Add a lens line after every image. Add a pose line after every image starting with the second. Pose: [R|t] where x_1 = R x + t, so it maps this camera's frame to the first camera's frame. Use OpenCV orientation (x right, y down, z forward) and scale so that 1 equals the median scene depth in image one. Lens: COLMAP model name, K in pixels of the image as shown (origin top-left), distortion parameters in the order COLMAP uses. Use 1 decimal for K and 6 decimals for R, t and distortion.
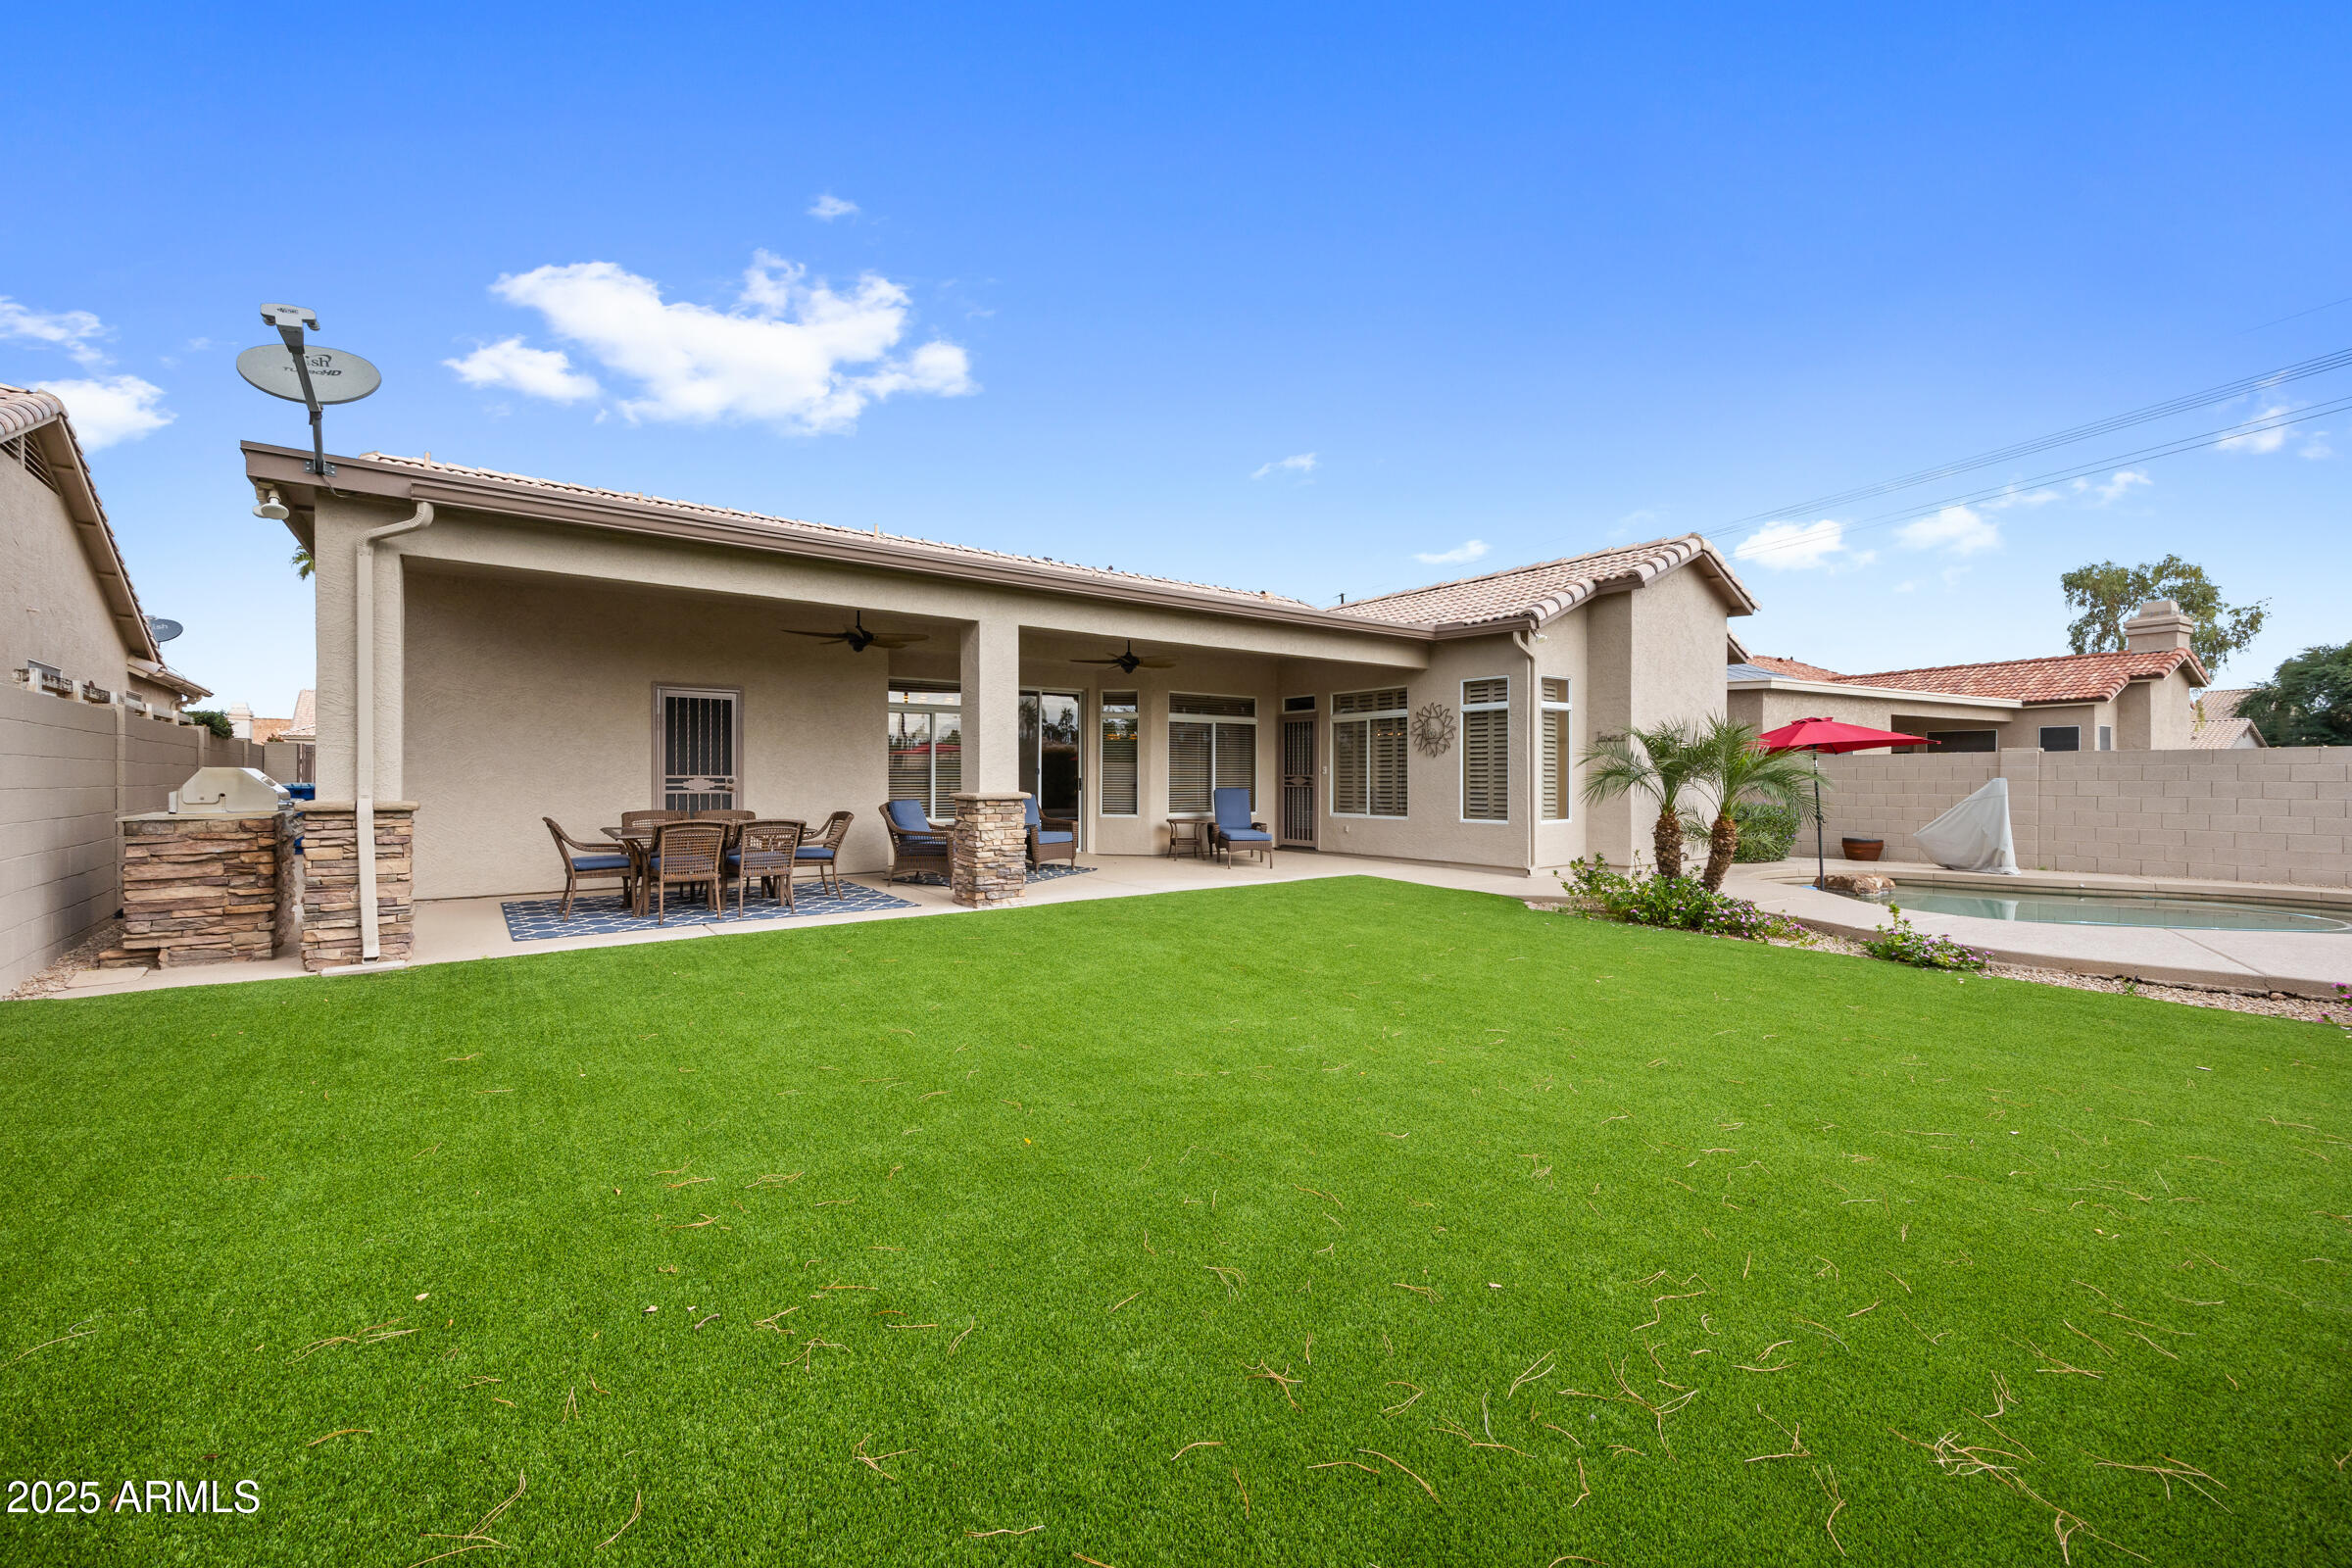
lens RADIAL K [[978.4, 0, 1182.8], [0, 978.4, 785.4], [0, 0, 1]] dist [0.008891, -0.000436]
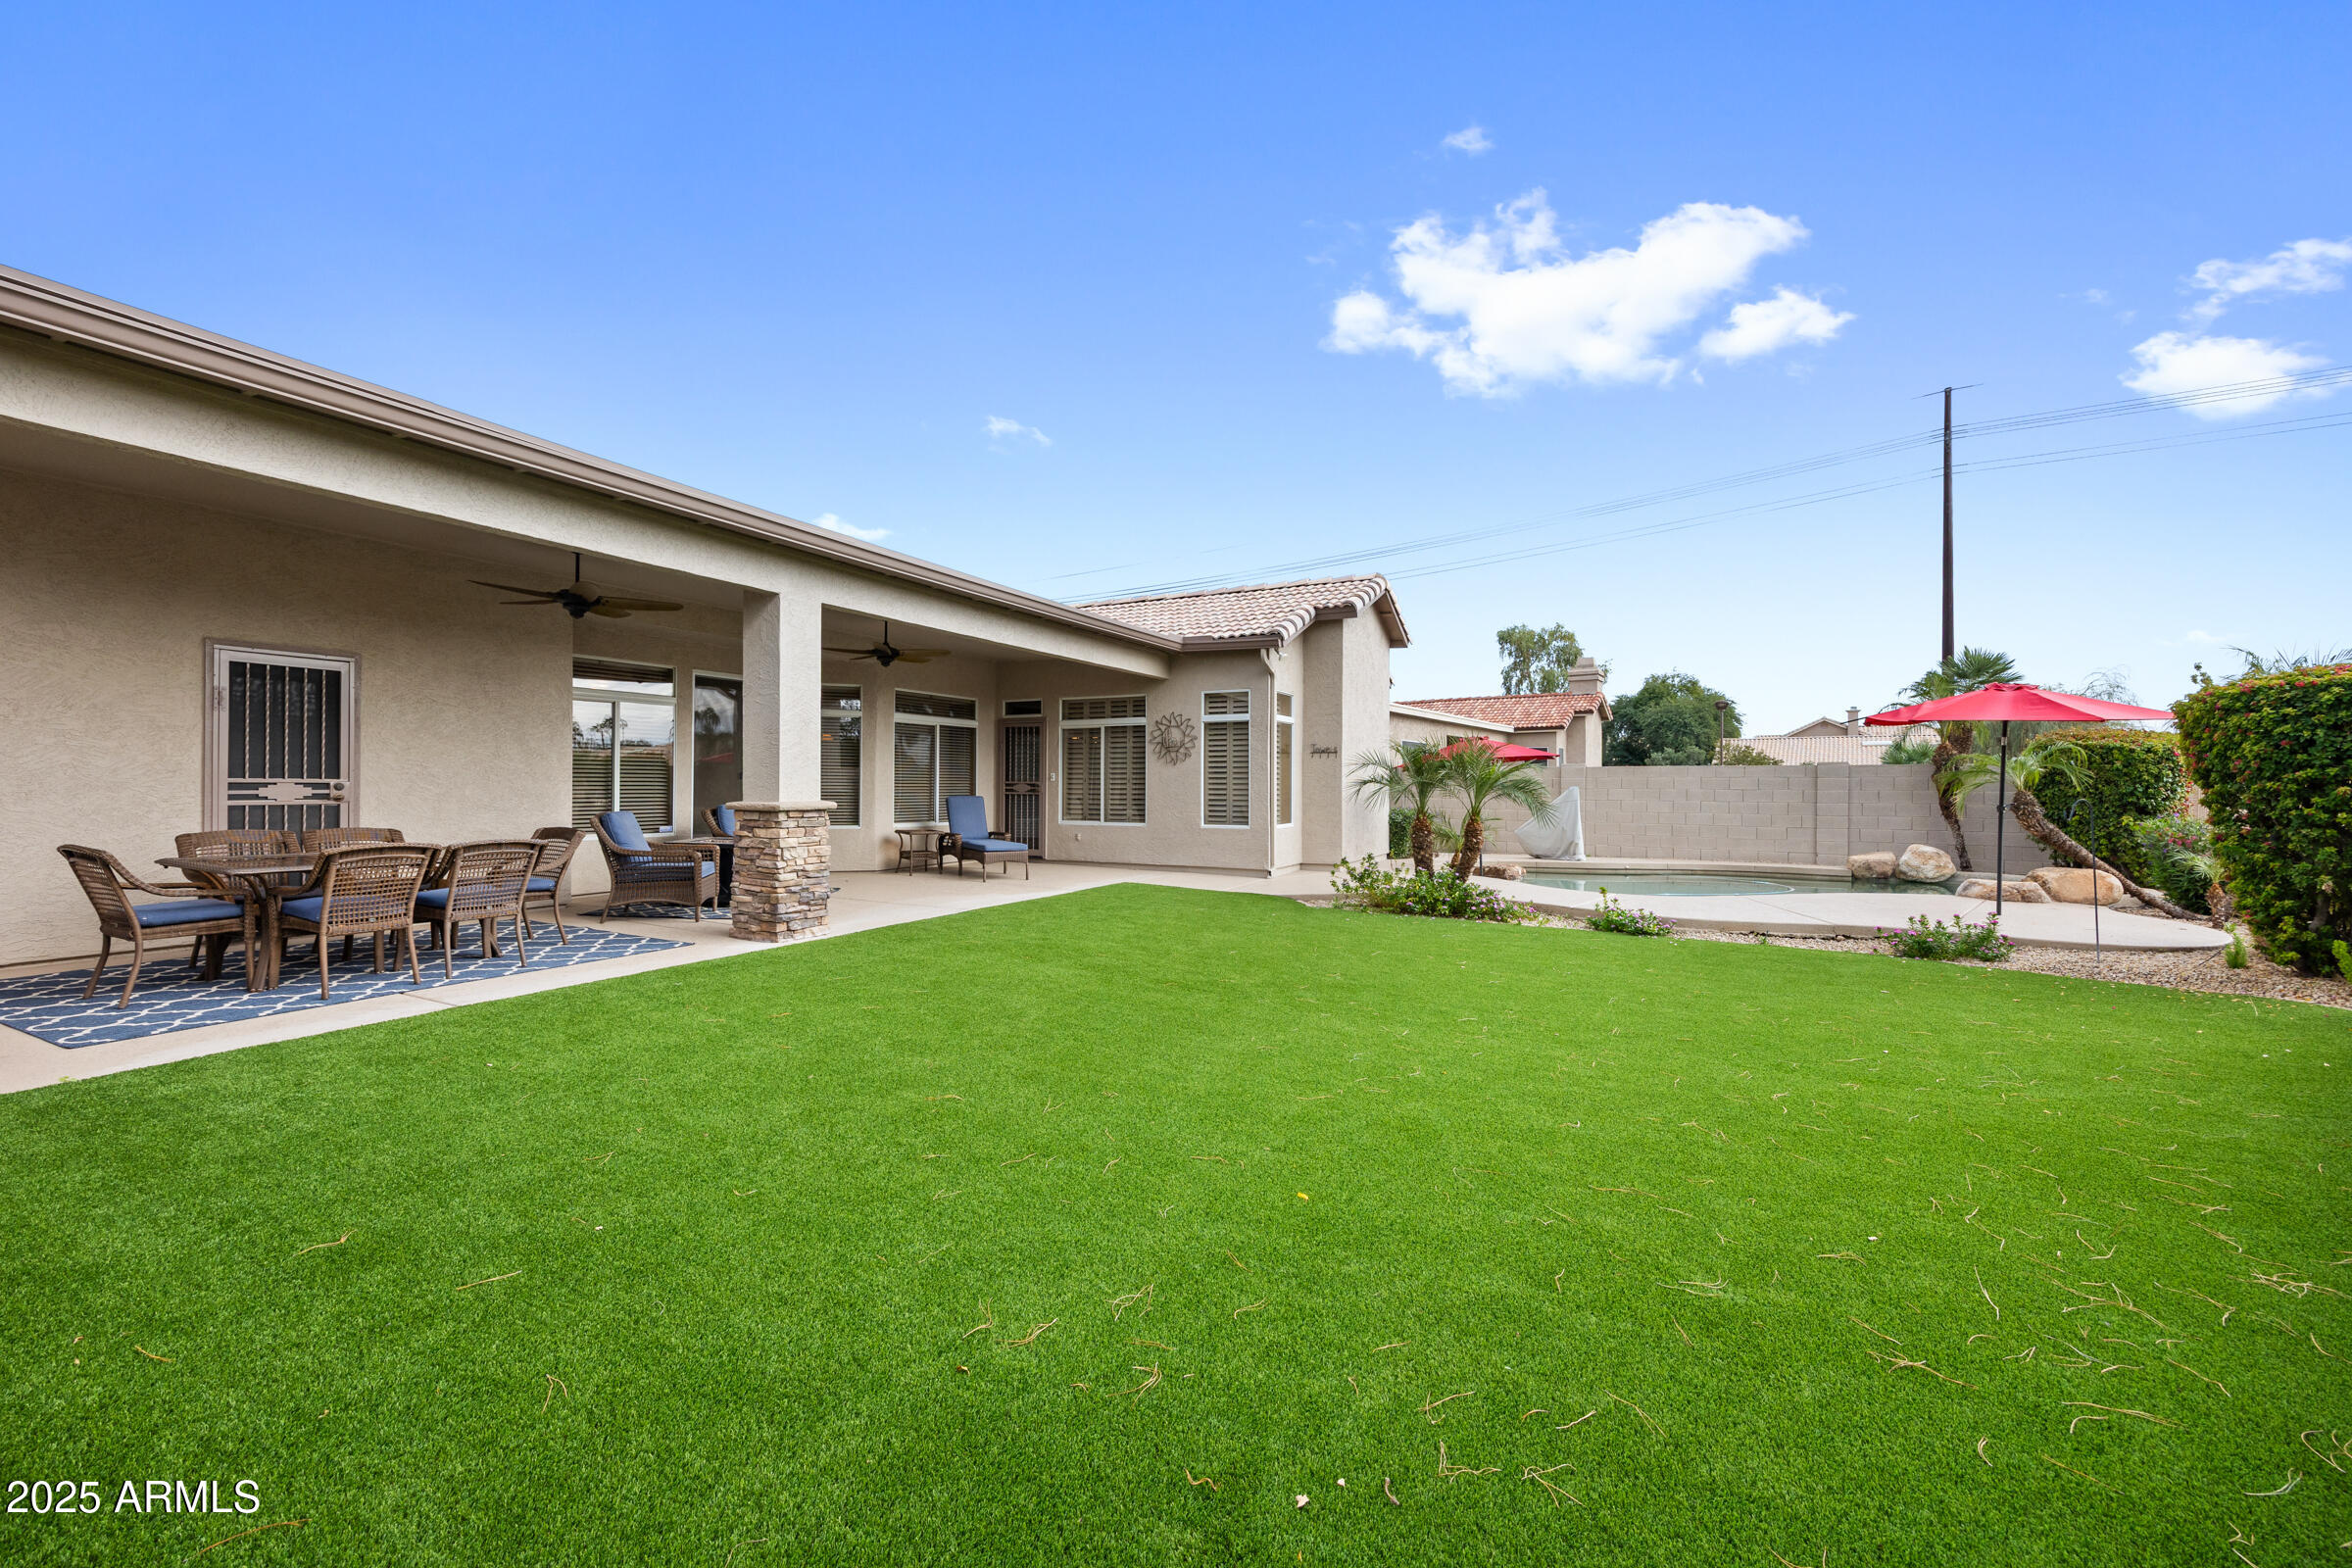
lens RADIAL K [[978.4, 0, 1182.5], [0, 978.4, 787.8], [0, 0, 1]] dist [0.008891, -0.000436]
pose [[0.889349, 0.001760, 0.457226, -0.251375], [0.000286, 0.999990, -0.004406, -0.000439], [-0.457230, 0.004049, 0.889339, 0.099341]]
